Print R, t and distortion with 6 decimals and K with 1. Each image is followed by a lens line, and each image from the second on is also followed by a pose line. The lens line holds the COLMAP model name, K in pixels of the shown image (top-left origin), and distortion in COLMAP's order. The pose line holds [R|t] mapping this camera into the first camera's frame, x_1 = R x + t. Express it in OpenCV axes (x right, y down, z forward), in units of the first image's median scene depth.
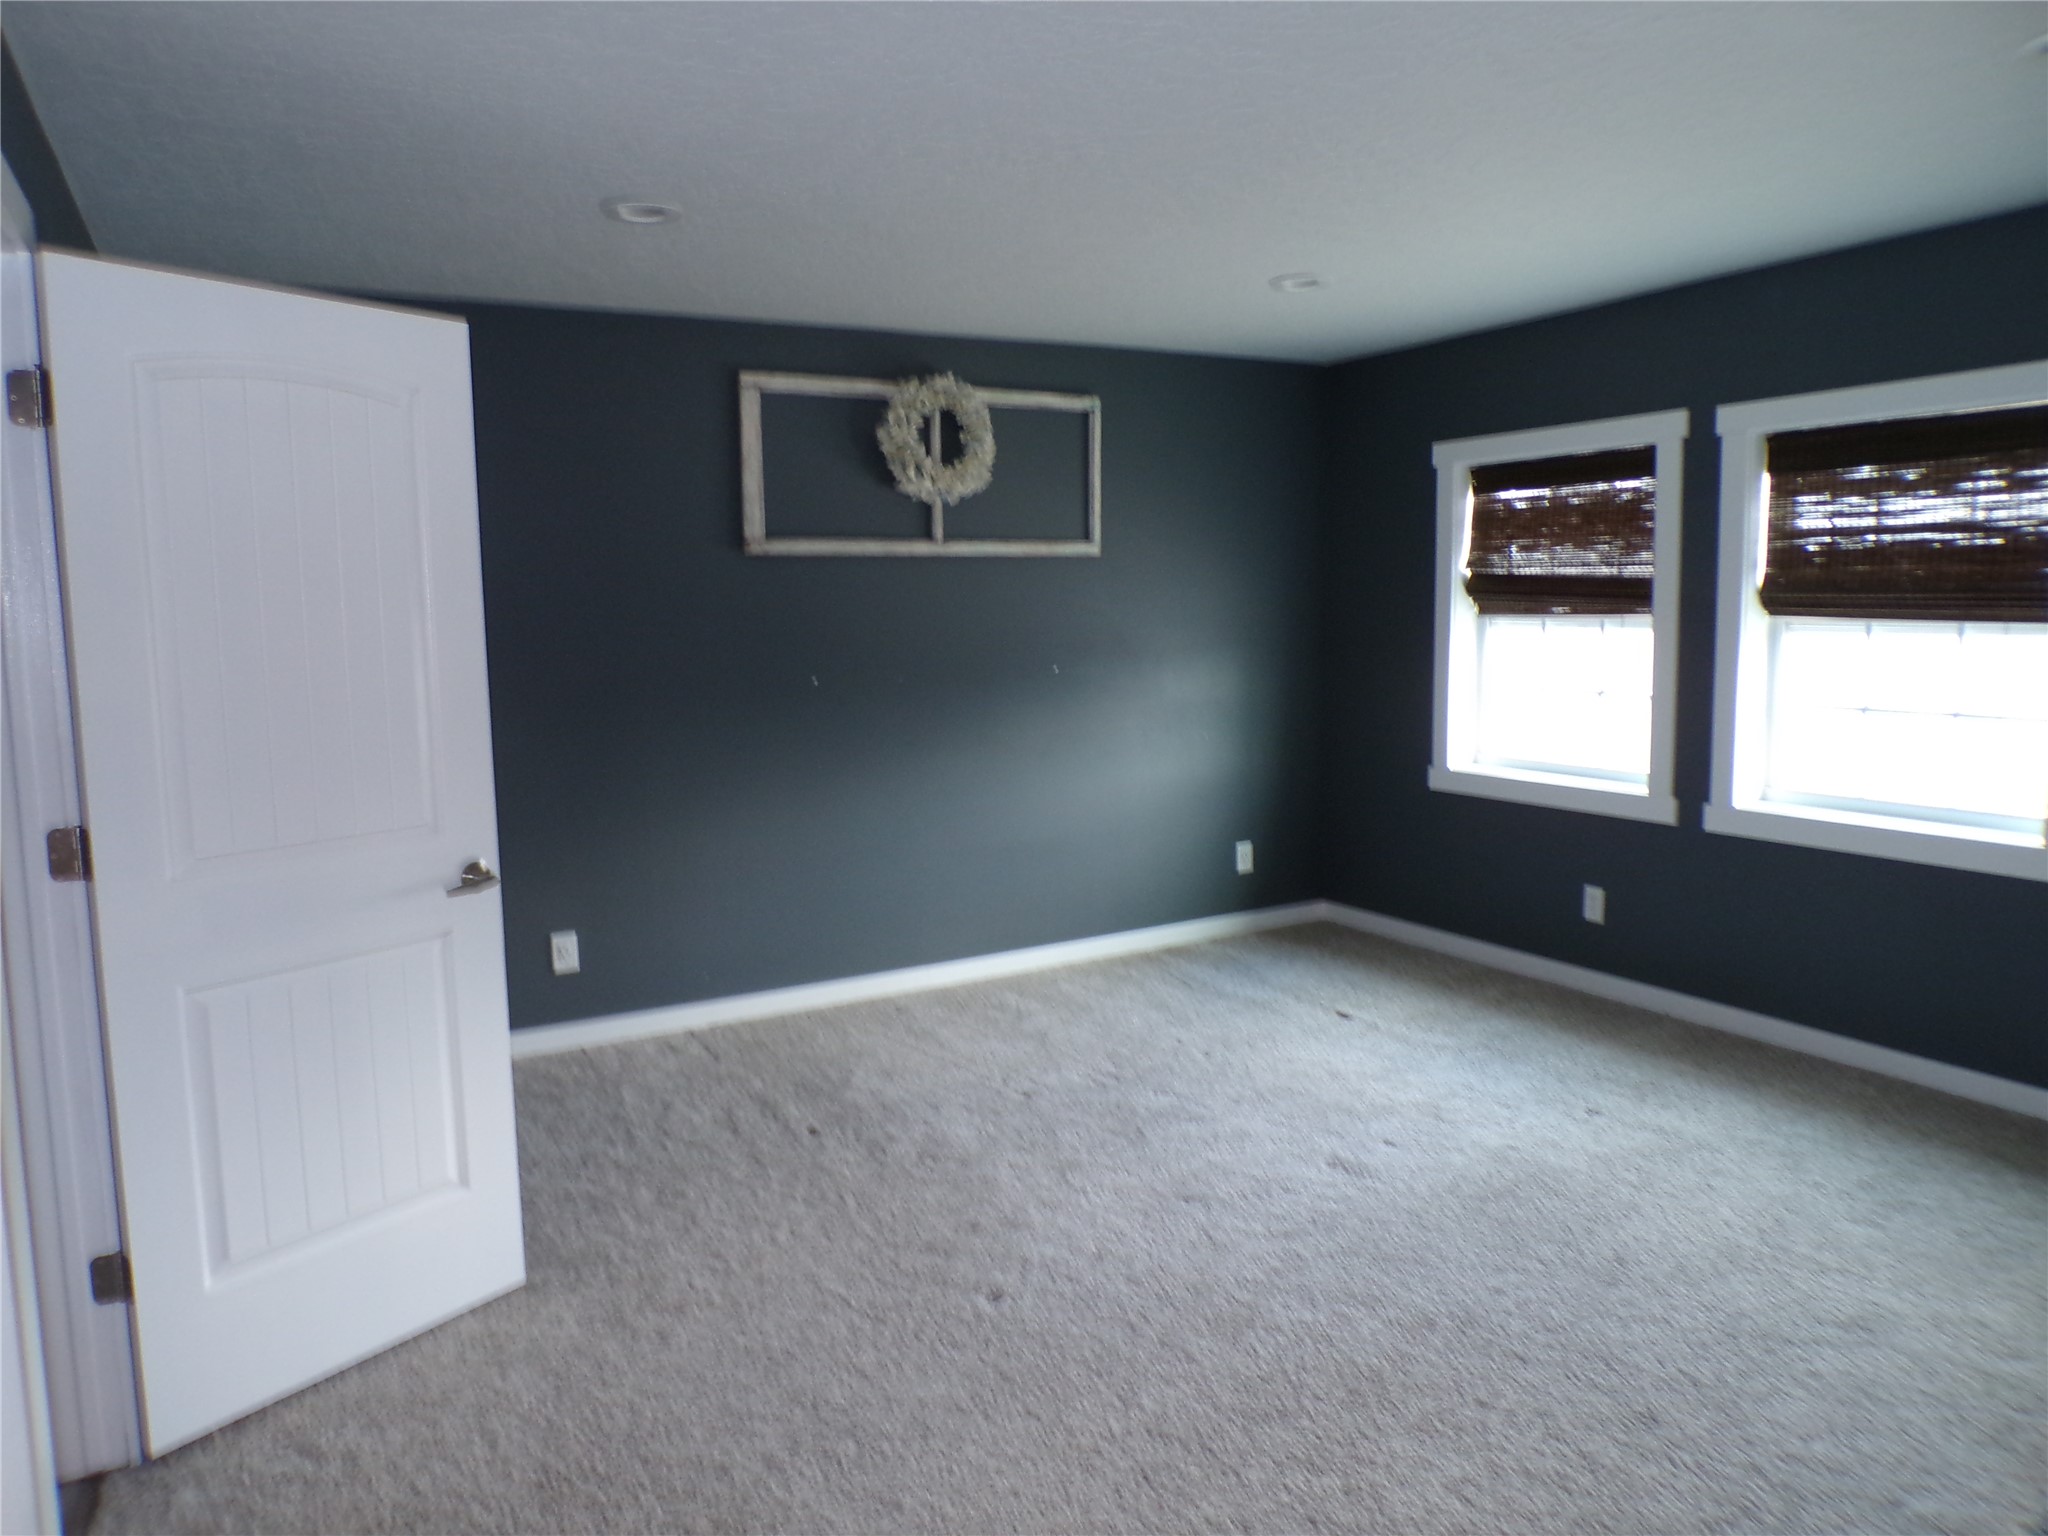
lens RADIAL K [[1368.4, 0, 1012.3], [0, 1368.4, 755.8], [0, 0, 1]] dist [-0.043524, 0.005862]
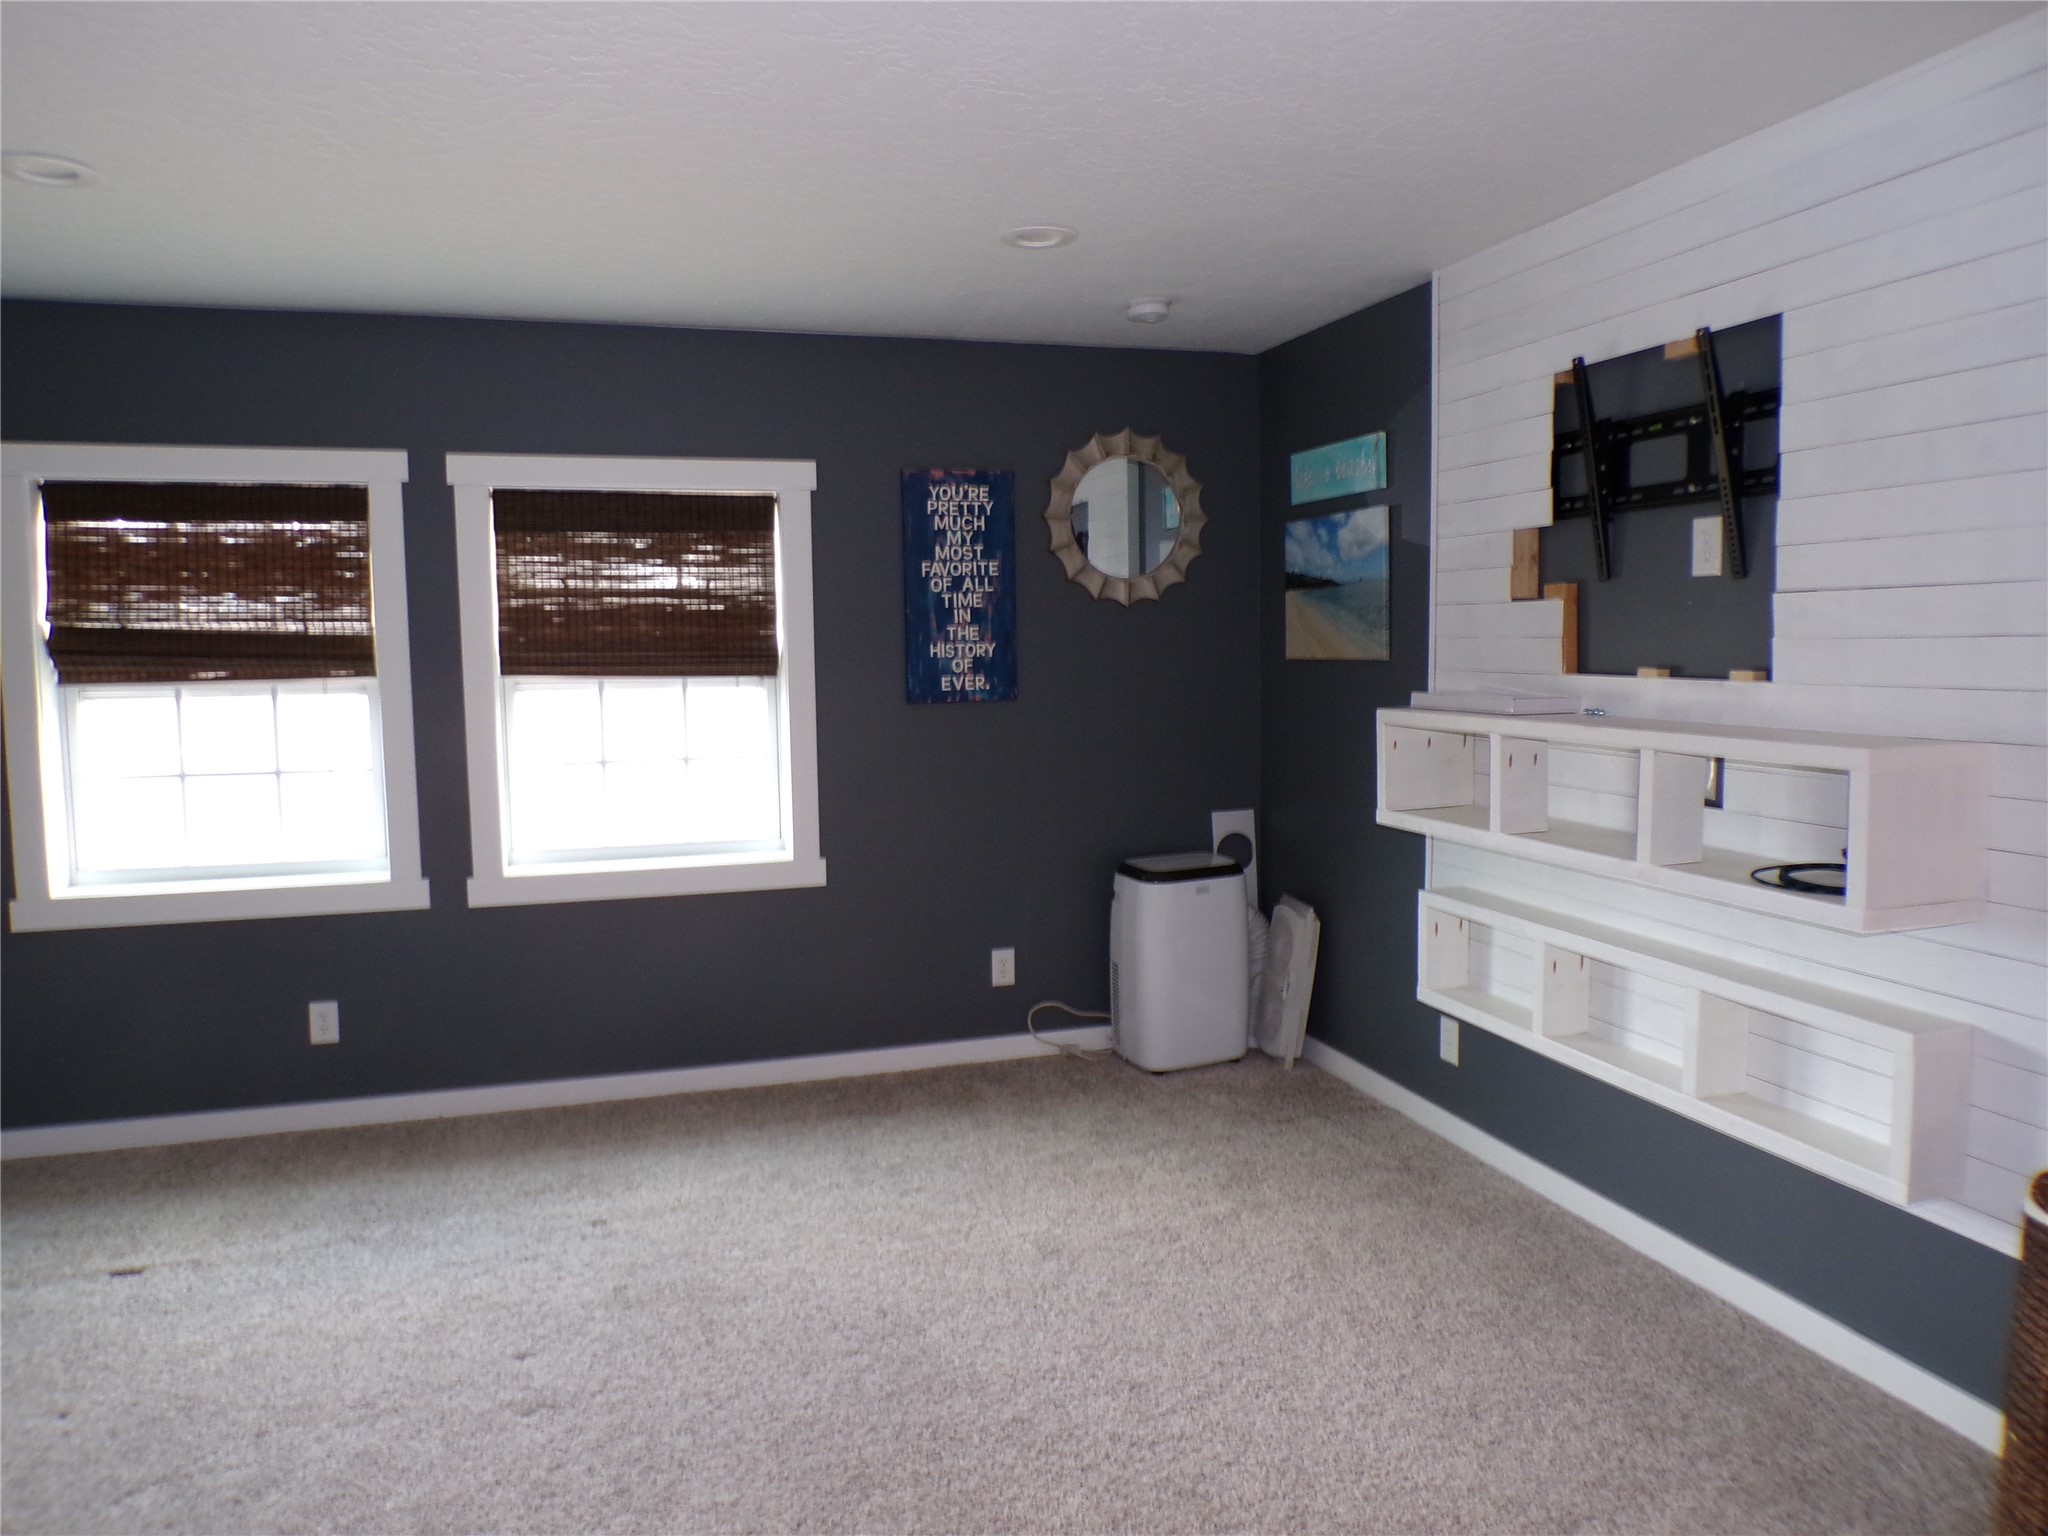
lens RADIAL K [[1368.4, 0, 1012.3], [0, 1368.4, 755.8], [0, 0, 1]] dist [-0.043524, 0.005862]
pose [[0.199055, -0.065181, 0.977818, -0.344826], [0.117038, 0.992226, 0.042315, -0.046825], [-0.972974, 0.106019, 0.205136, 0.466329]]
